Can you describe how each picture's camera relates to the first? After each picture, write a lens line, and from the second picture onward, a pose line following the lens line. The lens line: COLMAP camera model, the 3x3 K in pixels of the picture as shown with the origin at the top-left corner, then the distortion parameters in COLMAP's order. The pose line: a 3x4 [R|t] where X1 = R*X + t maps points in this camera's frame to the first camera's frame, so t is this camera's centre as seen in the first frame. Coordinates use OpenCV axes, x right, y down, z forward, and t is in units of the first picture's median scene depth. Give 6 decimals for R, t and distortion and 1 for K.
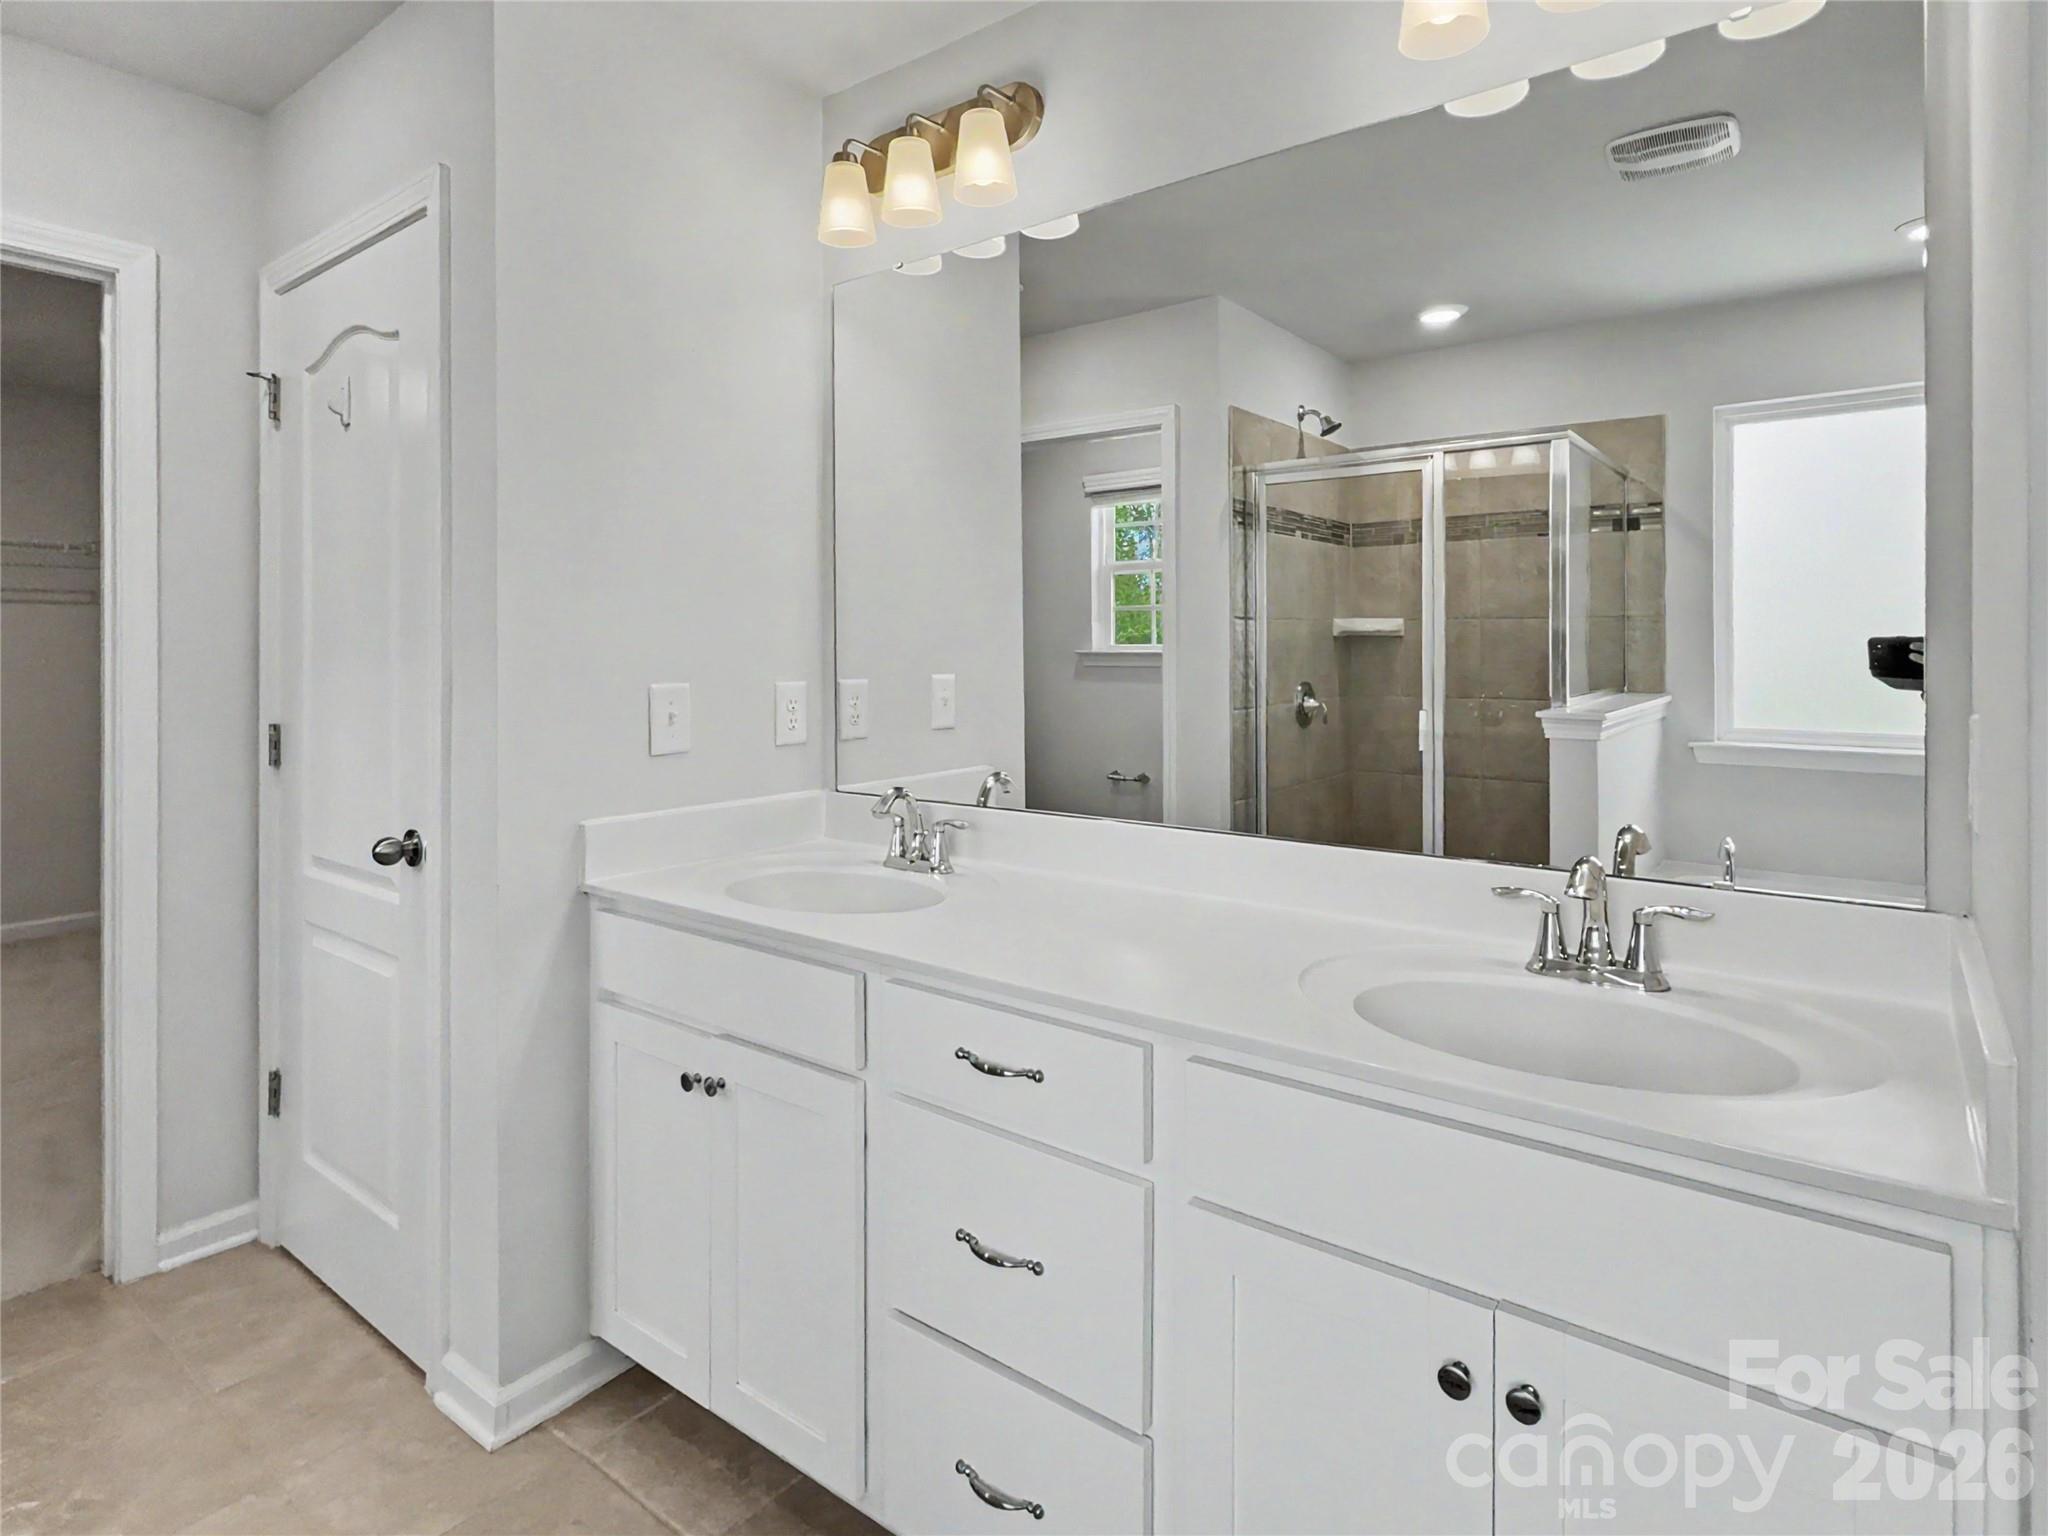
lens RADIAL K [[1101.2, 0, 1022.6], [0, 1101.2, 654.8], [0, 0, 1]] dist [-0.002377, 0.002195]
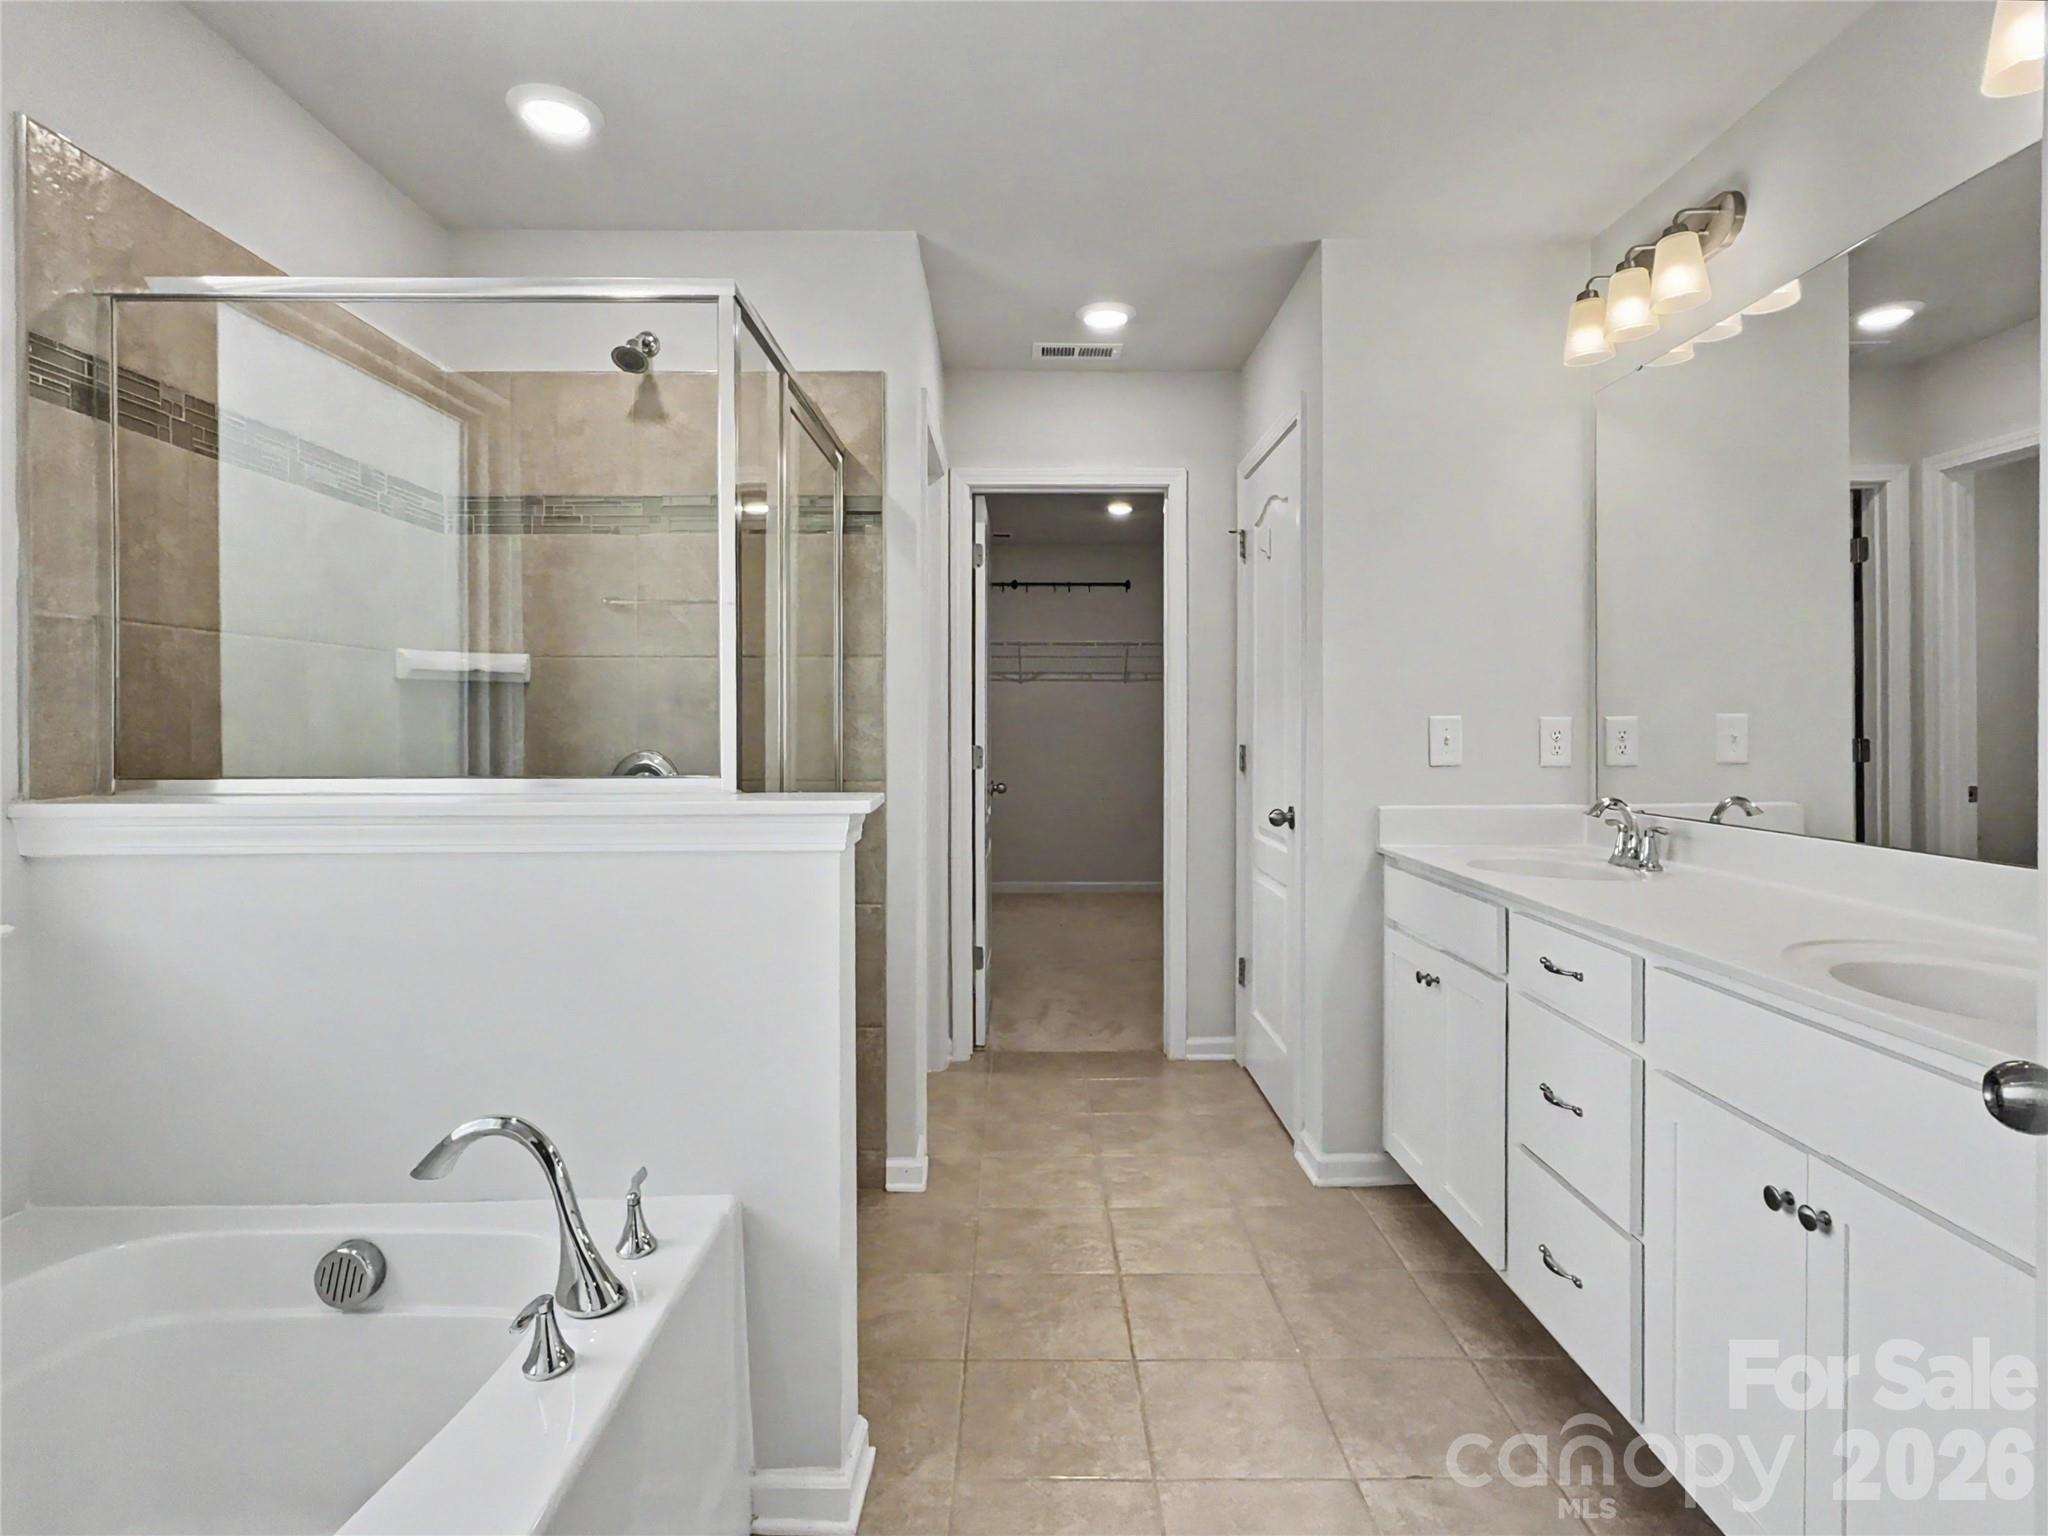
lens RADIAL K [[1047.1, 0, 1015.9], [0, 1047.1, 726.8], [0, 0, 1]] dist [0.004536, 0.000097]
pose [[0.614446, 0.004329, -0.788947, 0.400965], [-0.000662, 0.999987, 0.004971, 0.034232], [0.788959, -0.002532, 0.614441, -0.256426]]
